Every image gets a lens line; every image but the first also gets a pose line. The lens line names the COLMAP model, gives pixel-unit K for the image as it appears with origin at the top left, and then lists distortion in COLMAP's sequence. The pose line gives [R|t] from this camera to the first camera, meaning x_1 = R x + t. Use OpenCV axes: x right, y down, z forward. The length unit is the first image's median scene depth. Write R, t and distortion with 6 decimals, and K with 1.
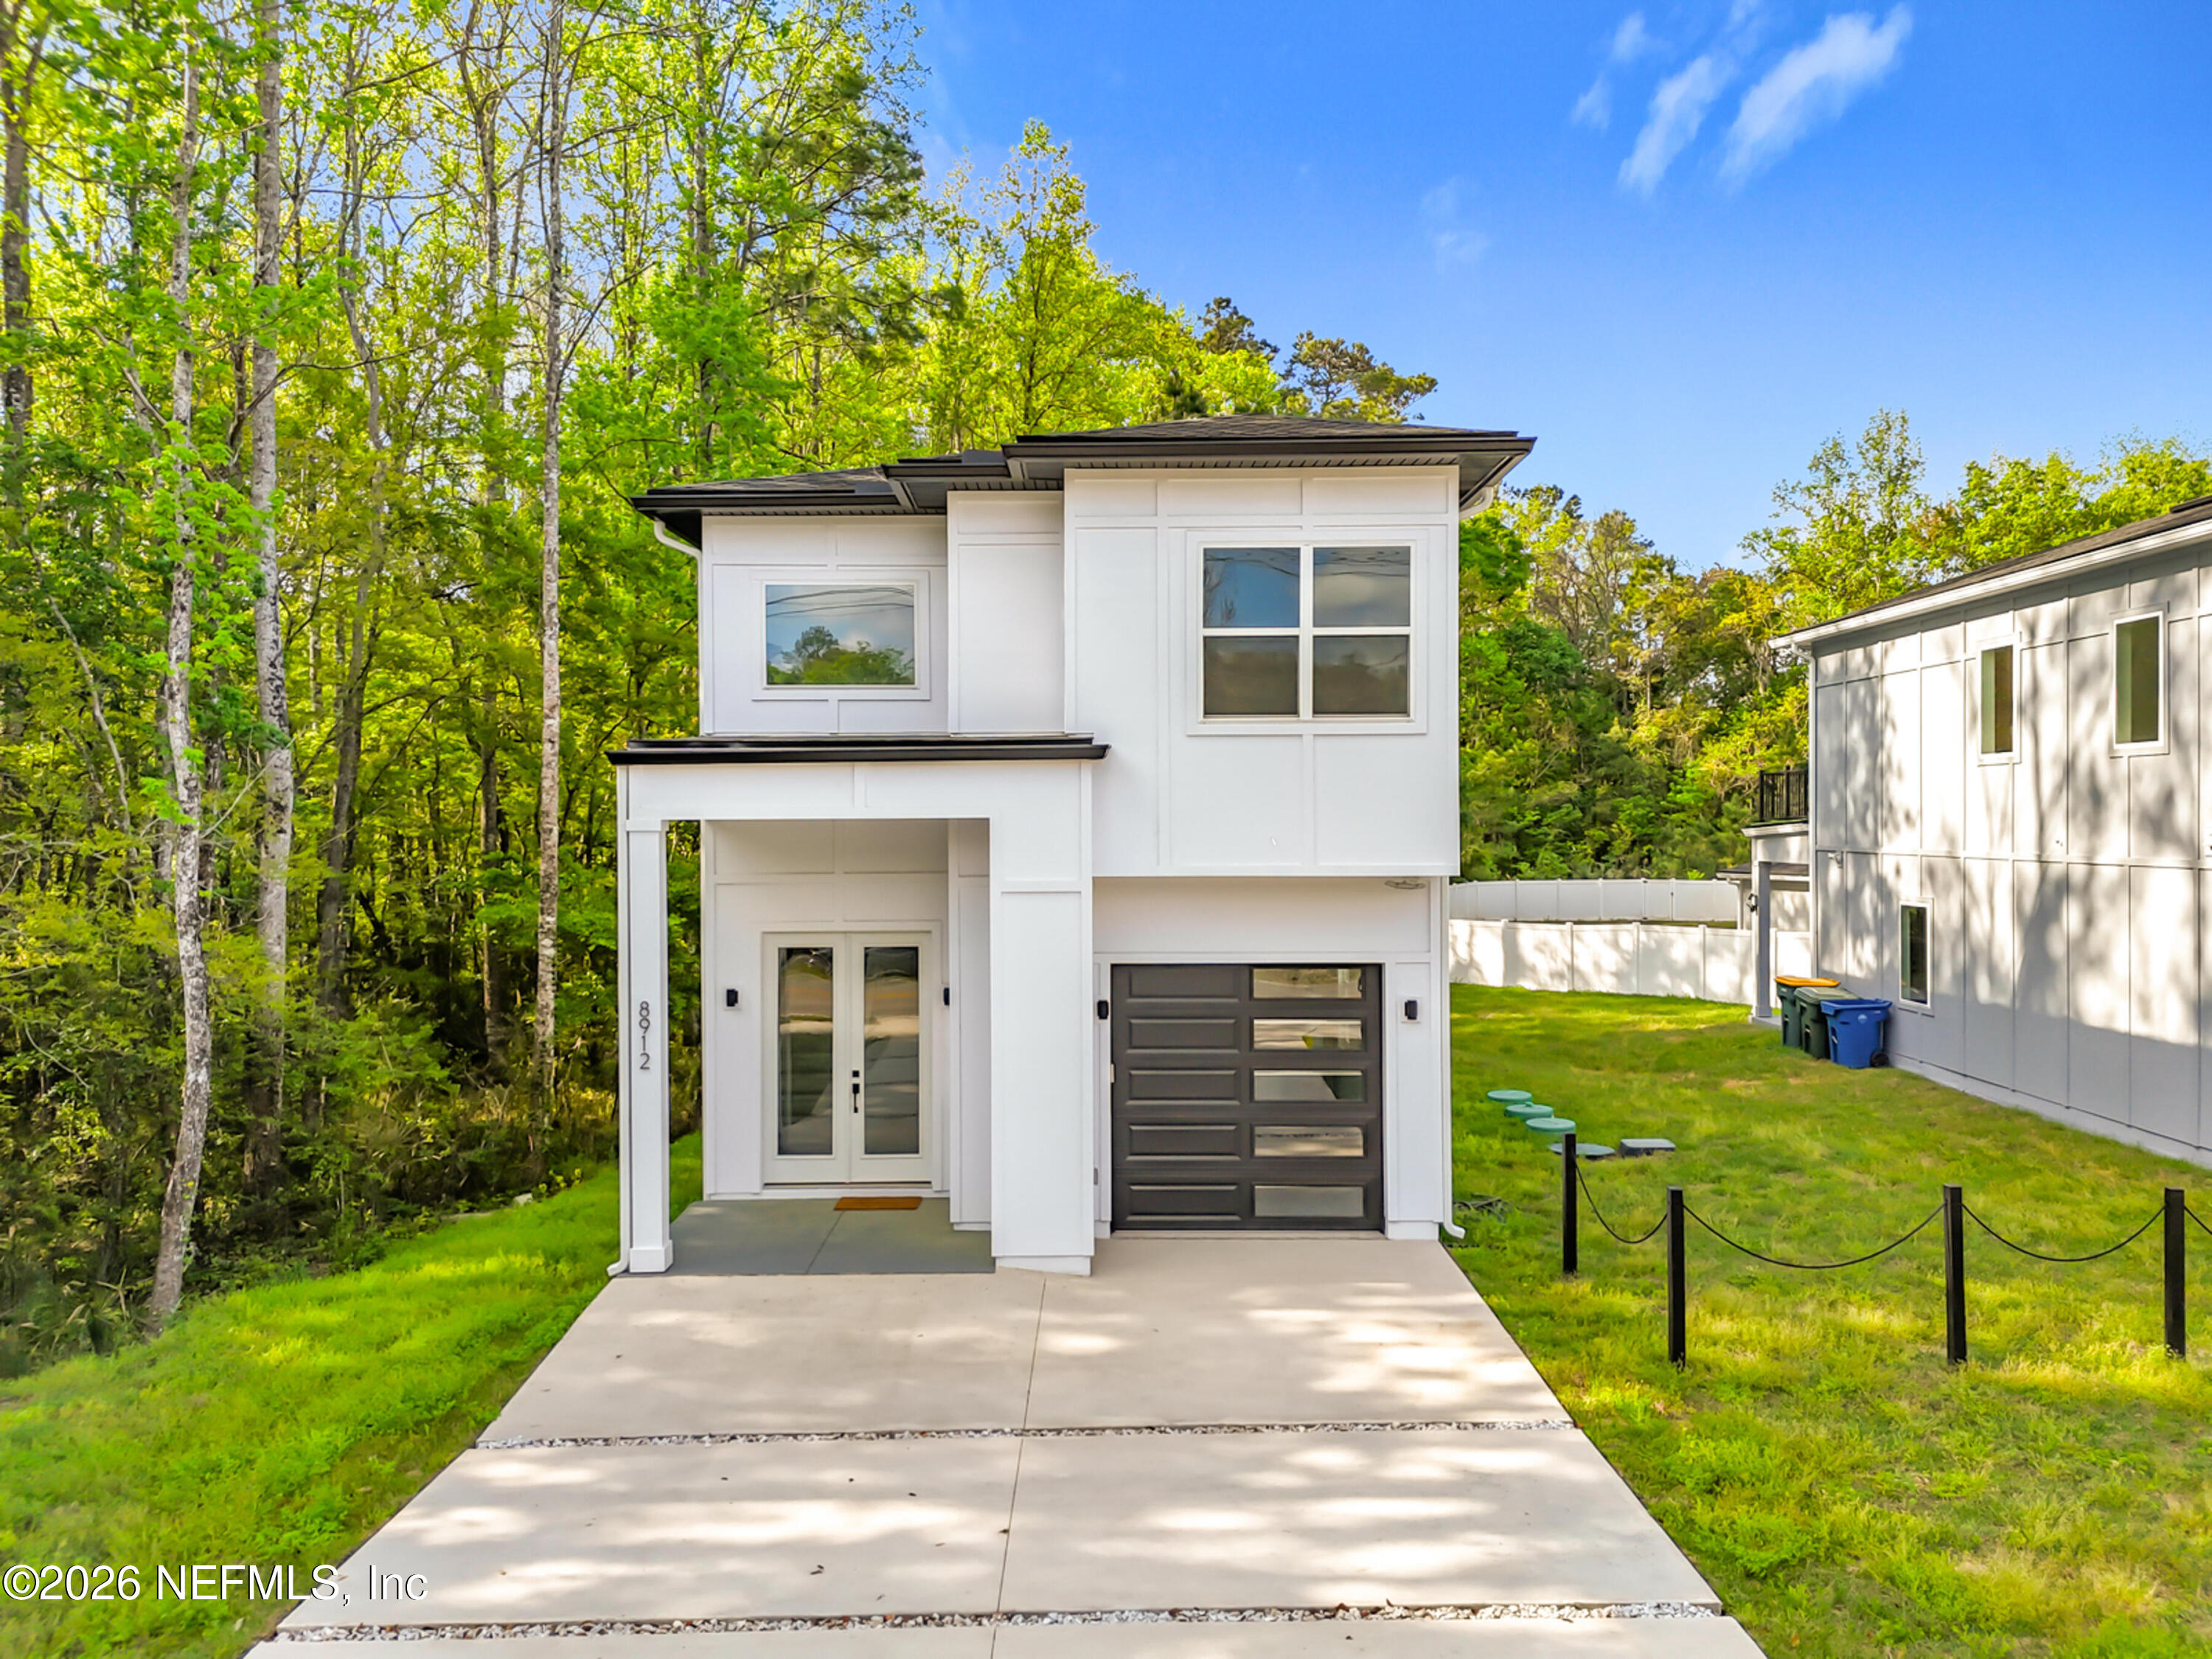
lens RADIAL K [[1680.5, 0, 1090.4], [0, 1680.5, 785.2], [0, 0, 1]] dist [0.087334, -0.010512]
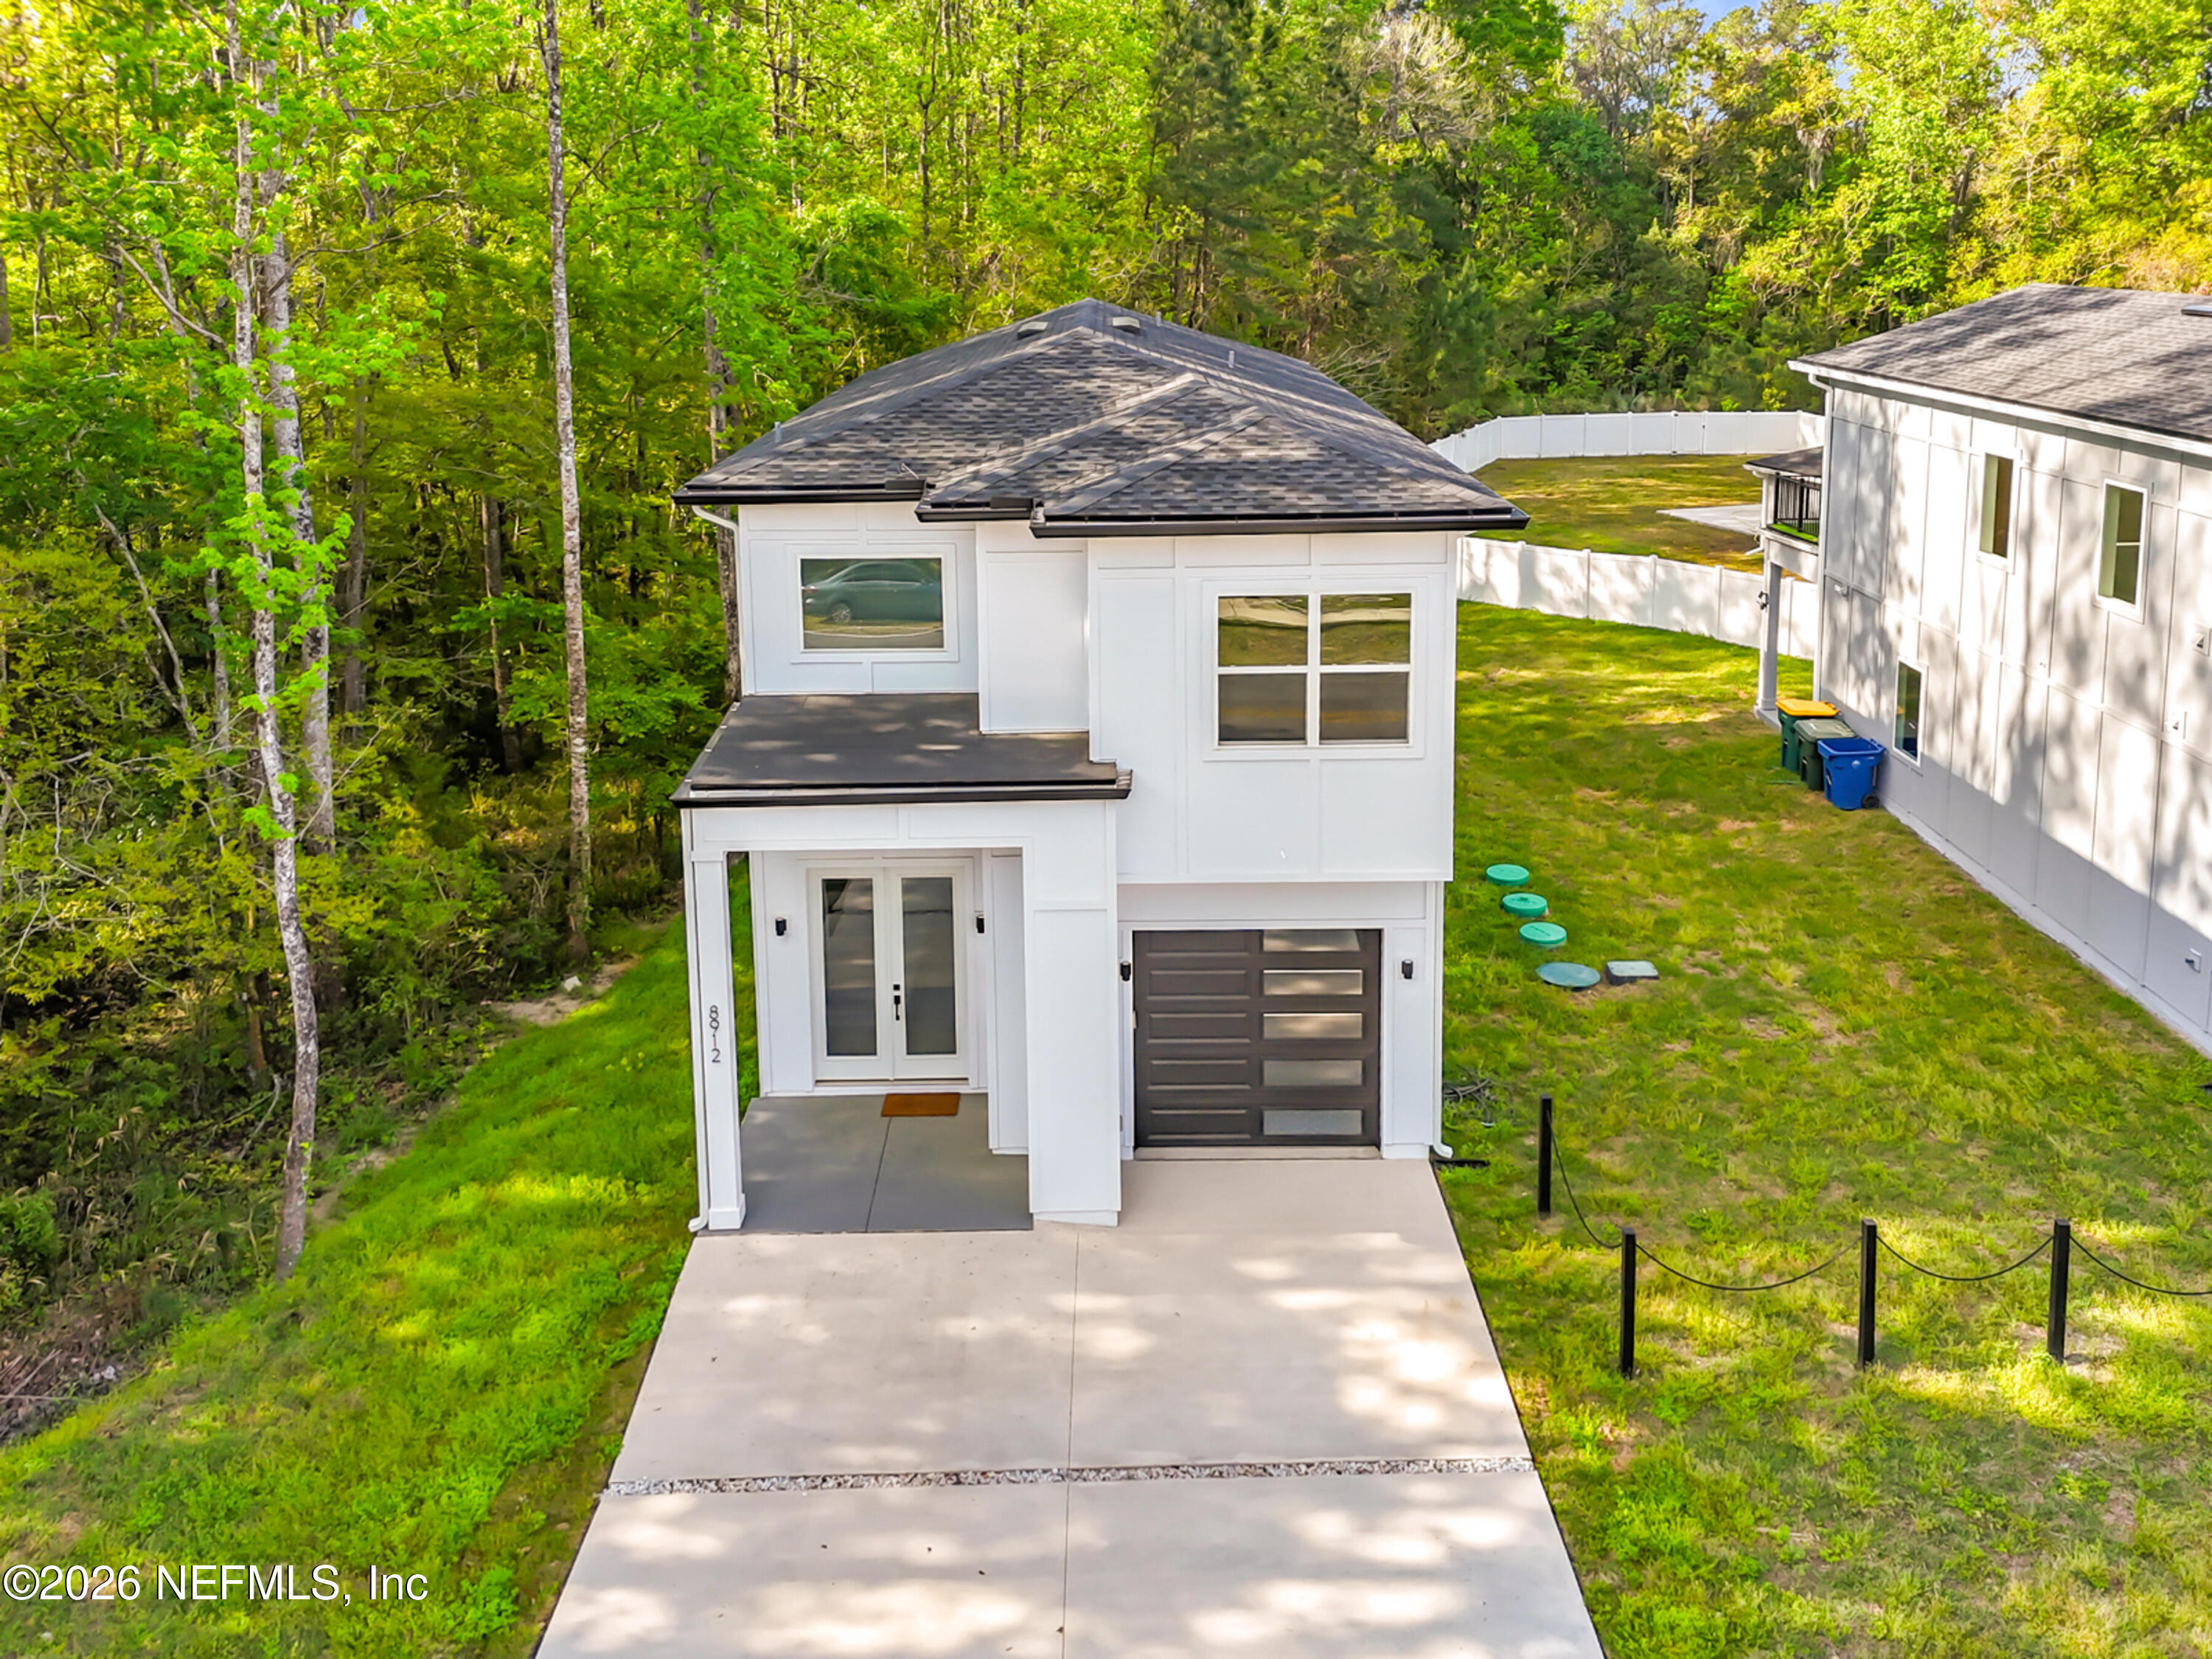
lens RADIAL K [[1747.0, 0, 1100.8], [0, 1747.0, 624.1], [0, 0, 1]] dist [0.098803, 0.002133]
pose [[0.999956, -0.009054, 0.002527, -0.009849], [0.008567, 0.988444, 0.151342, -0.265154], [-0.003868, -0.151314, 0.988478, -0.094708]]
